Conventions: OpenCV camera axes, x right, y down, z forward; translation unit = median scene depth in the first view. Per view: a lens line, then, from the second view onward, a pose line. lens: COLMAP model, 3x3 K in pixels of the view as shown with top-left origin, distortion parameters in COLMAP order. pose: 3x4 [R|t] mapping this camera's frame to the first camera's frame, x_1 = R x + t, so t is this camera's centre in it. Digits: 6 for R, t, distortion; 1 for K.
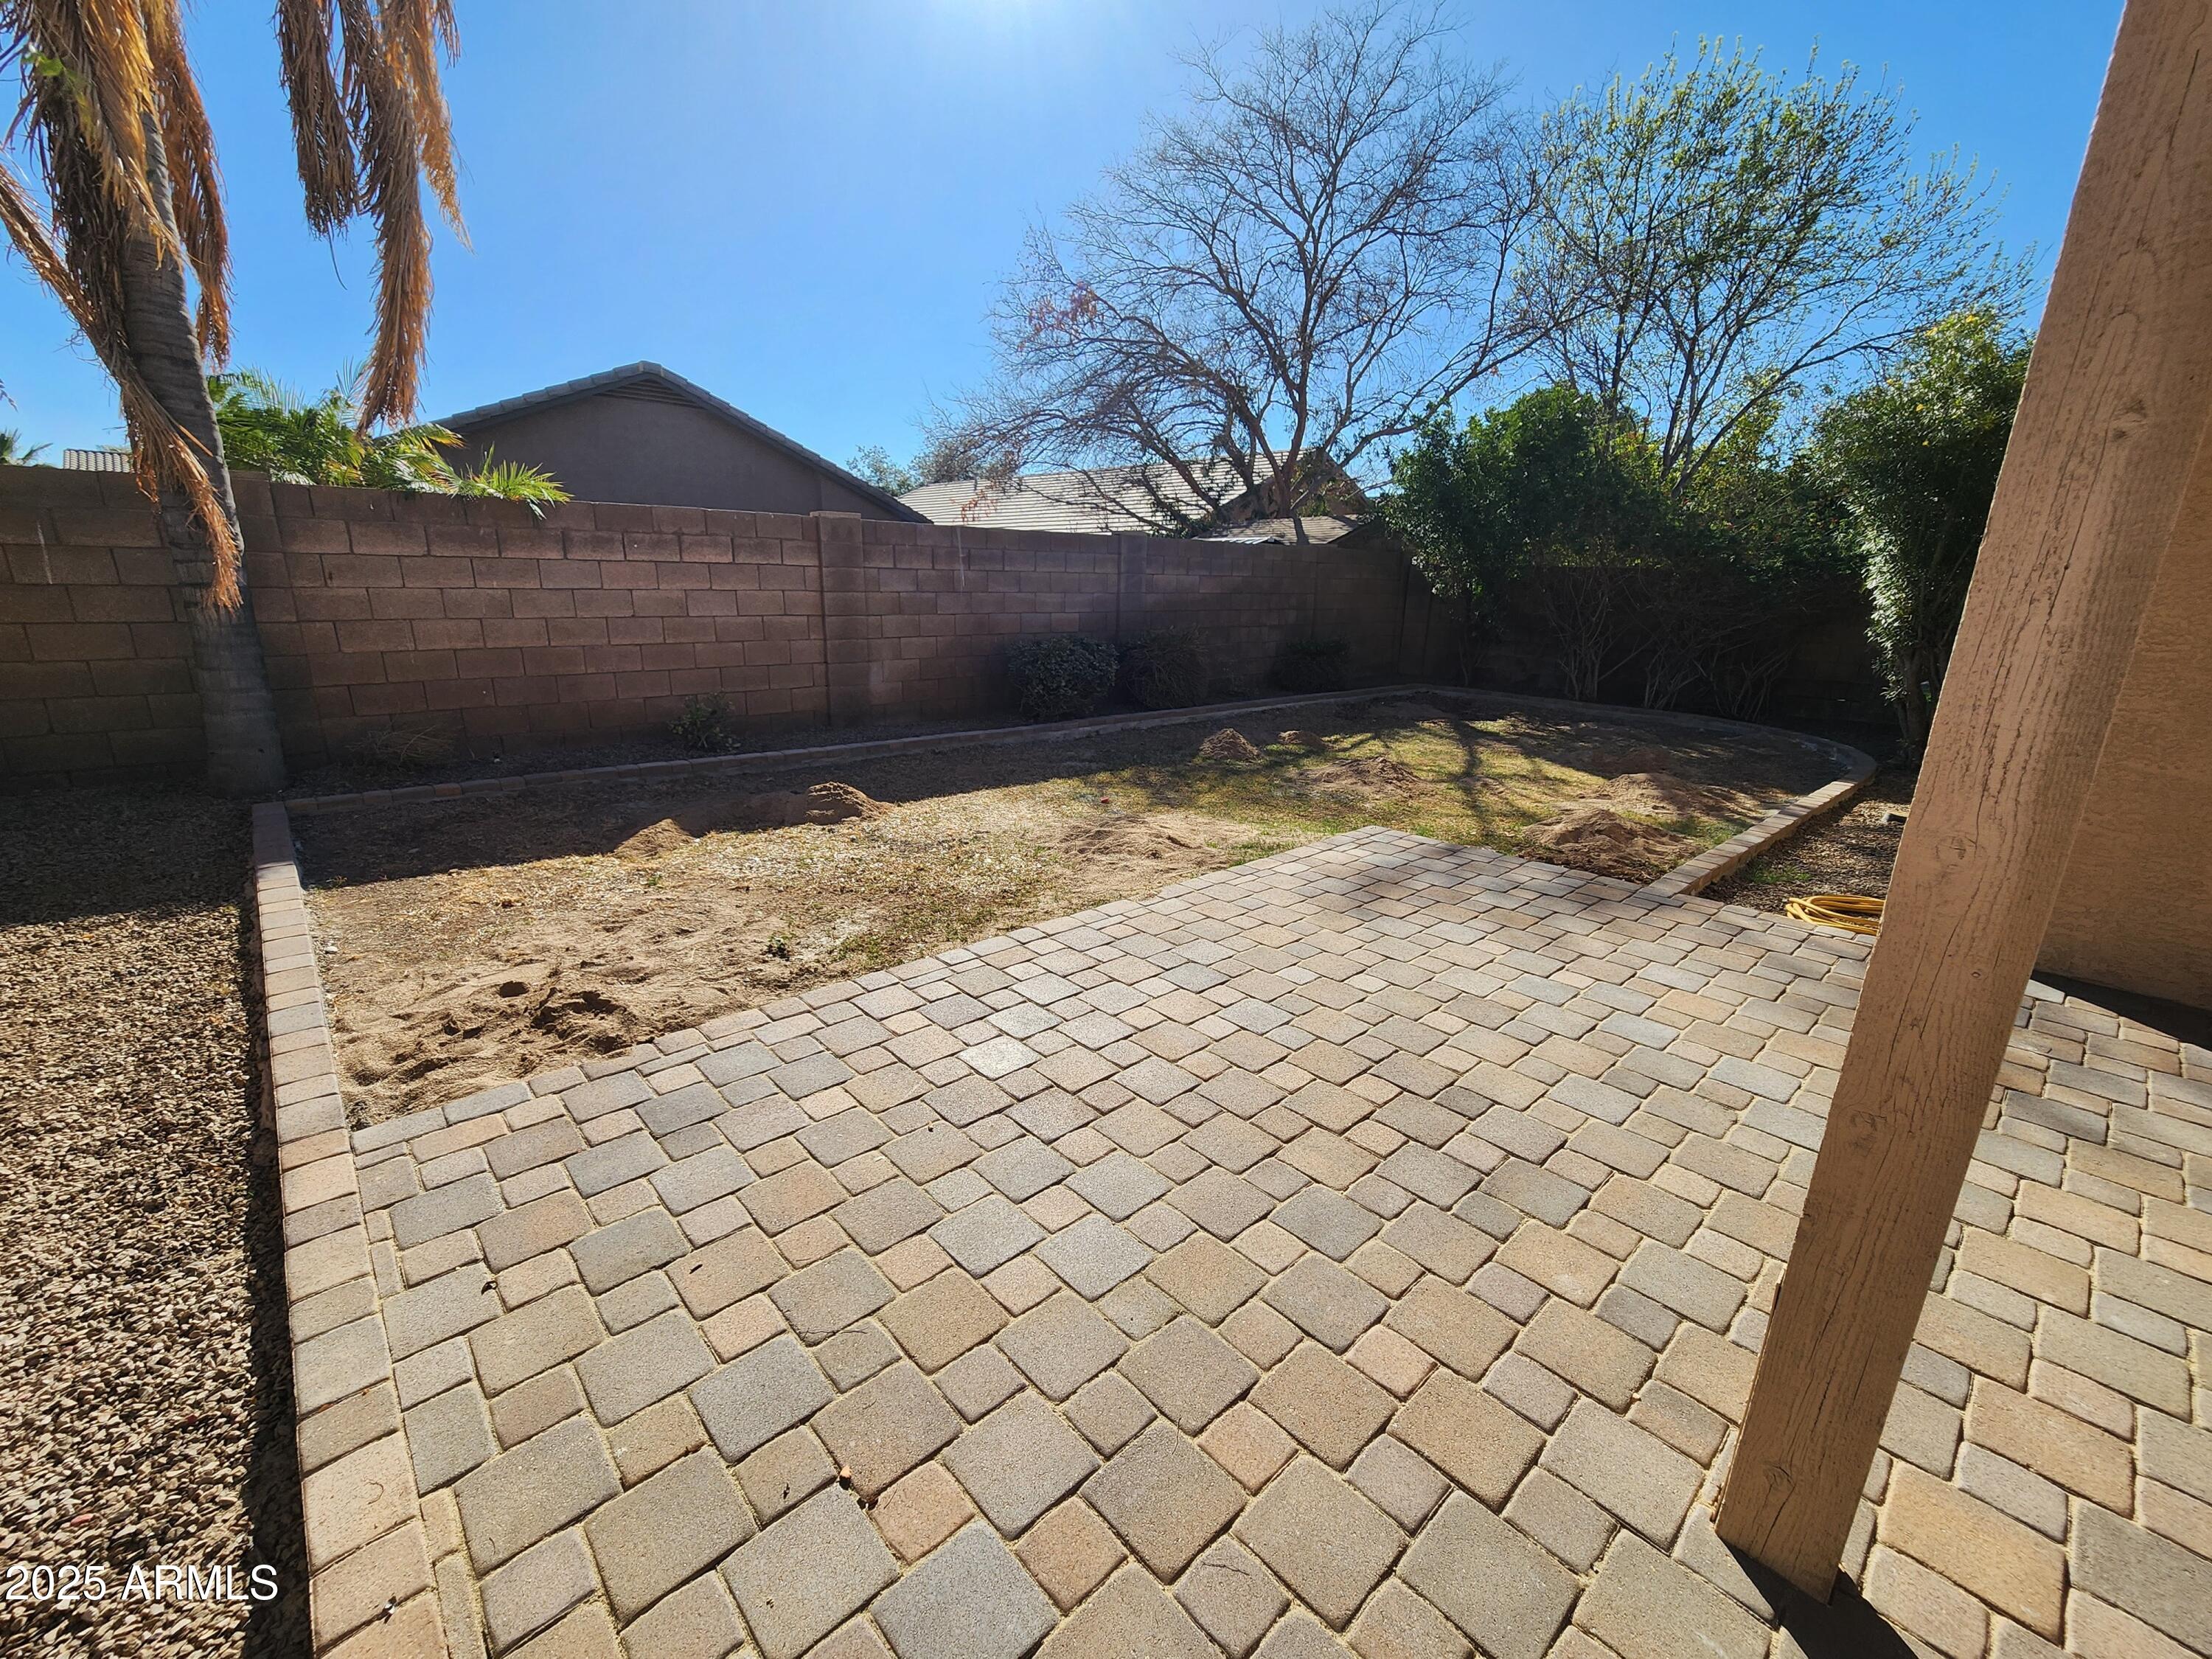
lens RADIAL K [[912.1, 0, 1097.1], [0, 912.1, 838.1], [0, 0, 1]] dist [-0.000658, 0.000566]
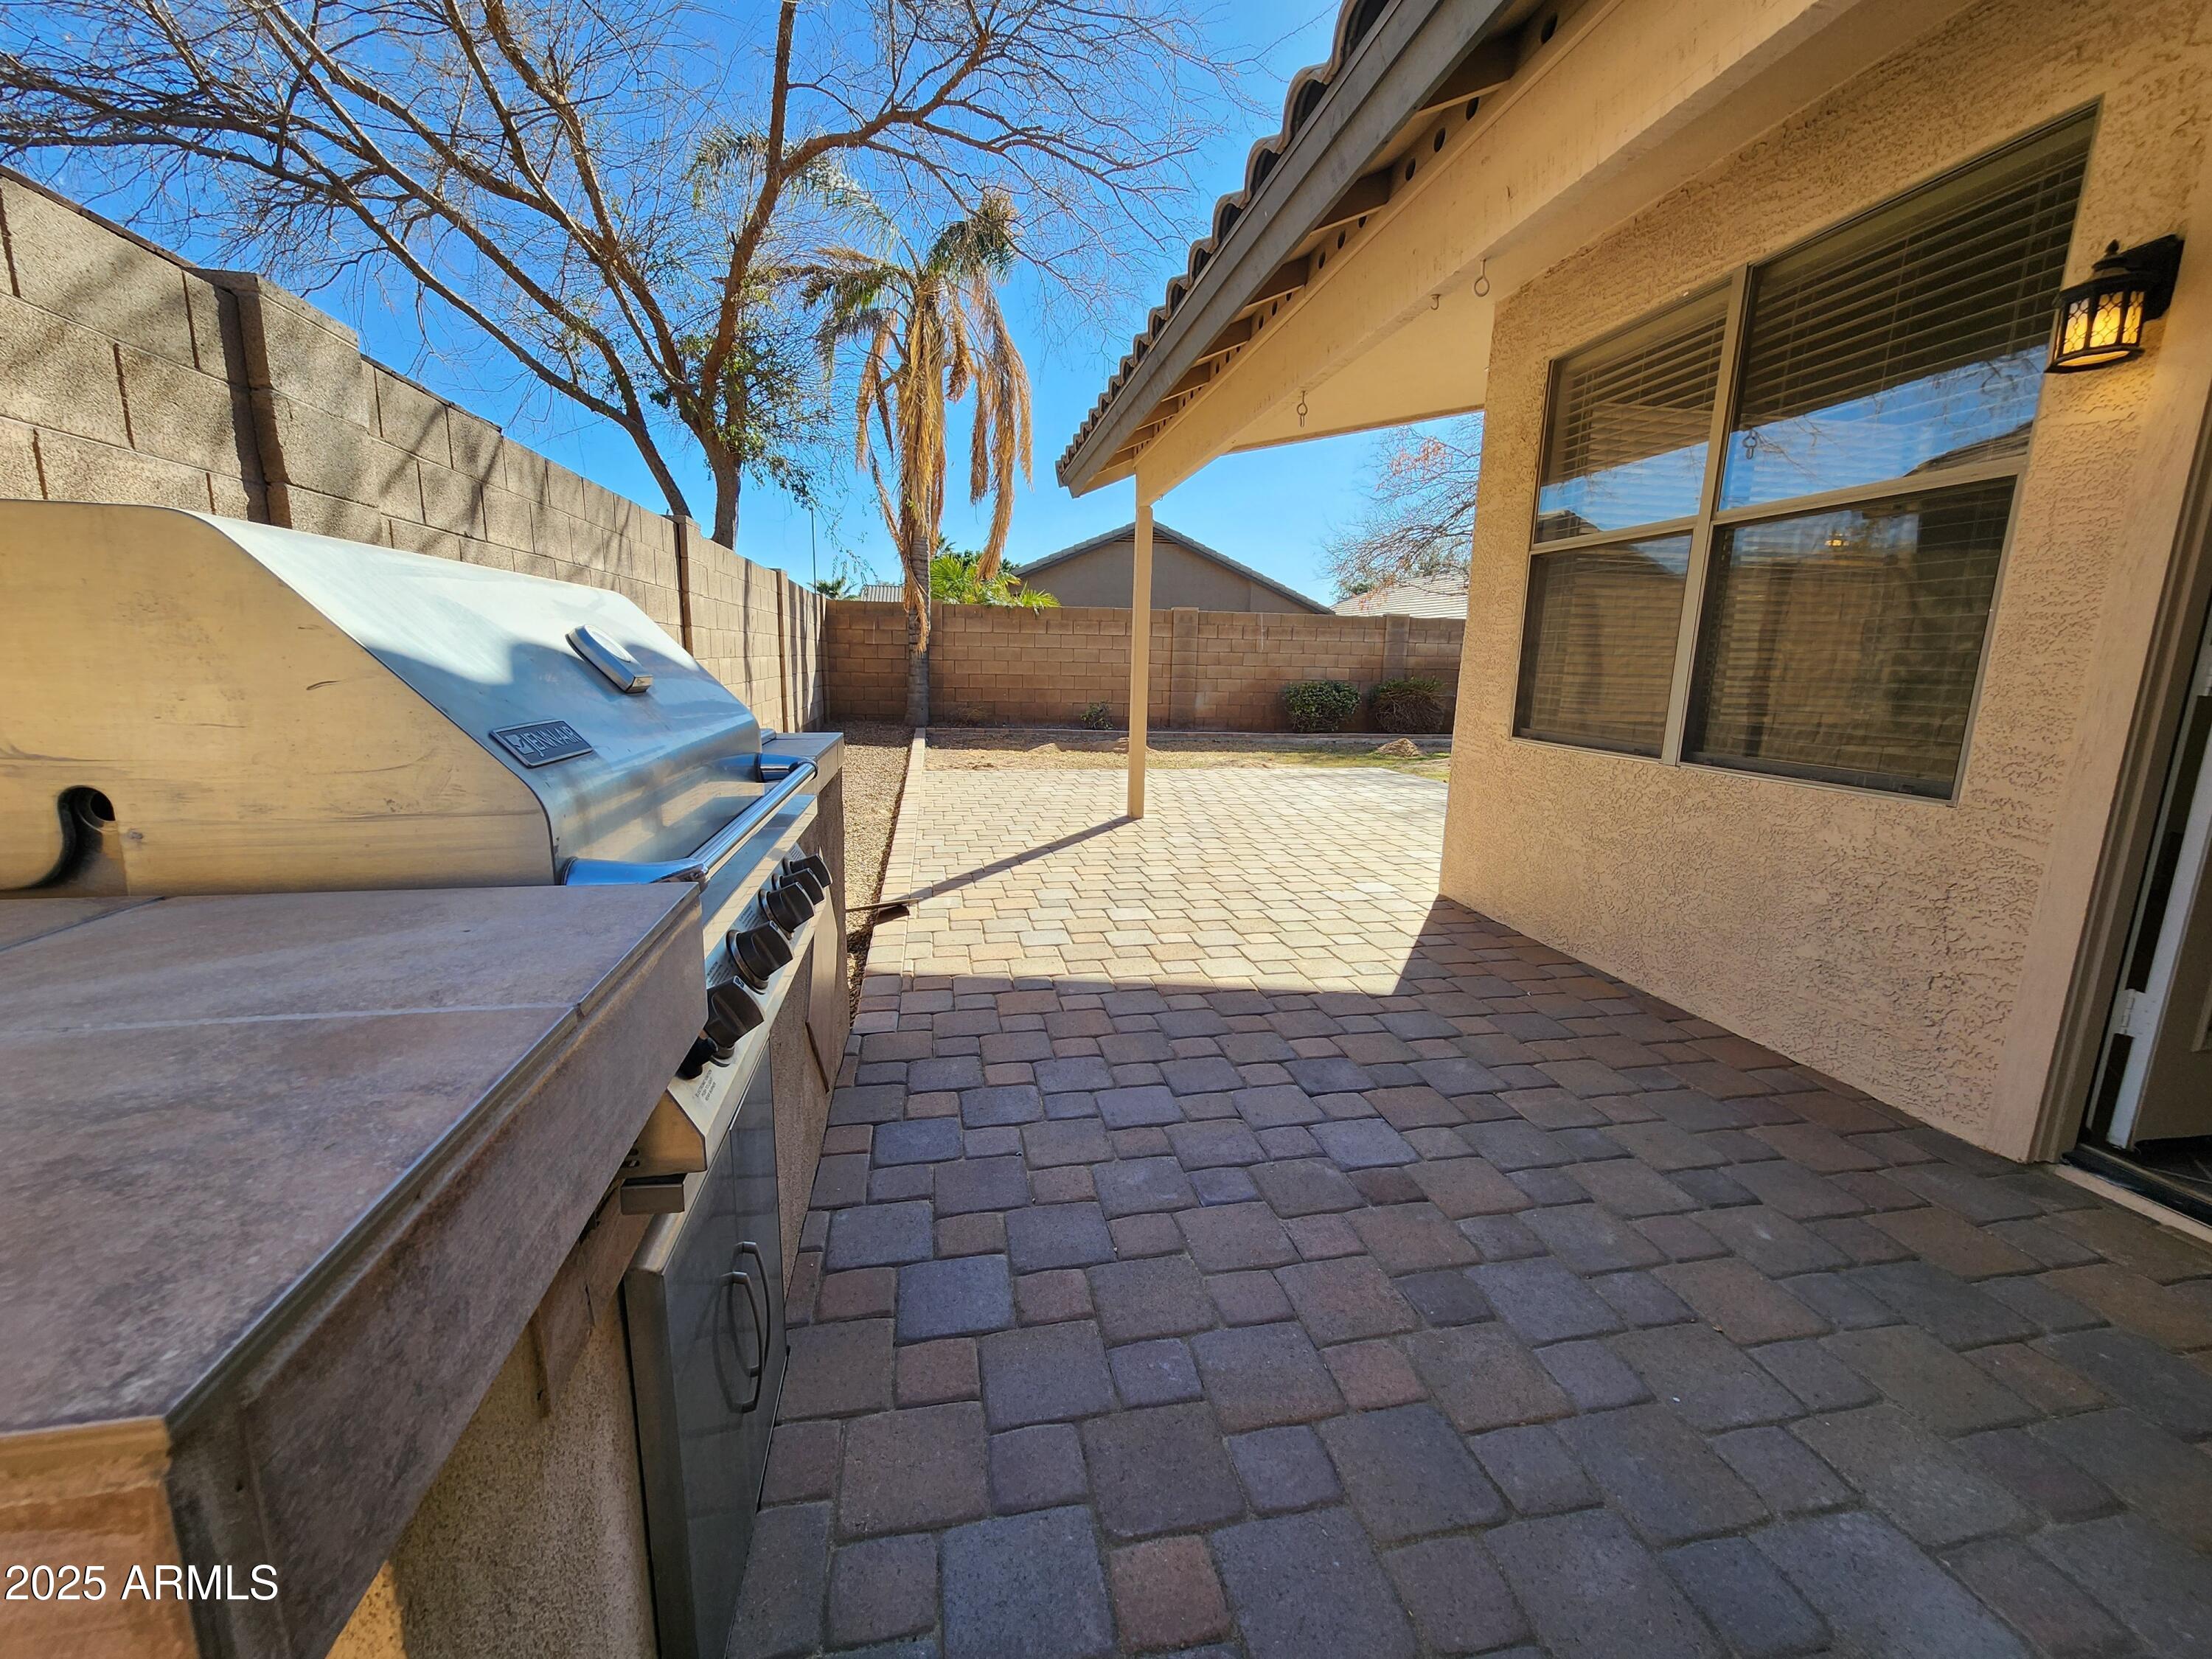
lens RADIAL K [[912.1, 0, 1097.1], [0, 912.1, 838.1], [0, 0, 1]] dist [-0.000658, 0.000566]
pose [[0.847656, 0.097388, -0.521531, 0.680312], [-0.148531, 0.987260, -0.057056, 0.269310], [0.509330, 0.125827, 0.851322, -0.689541]]
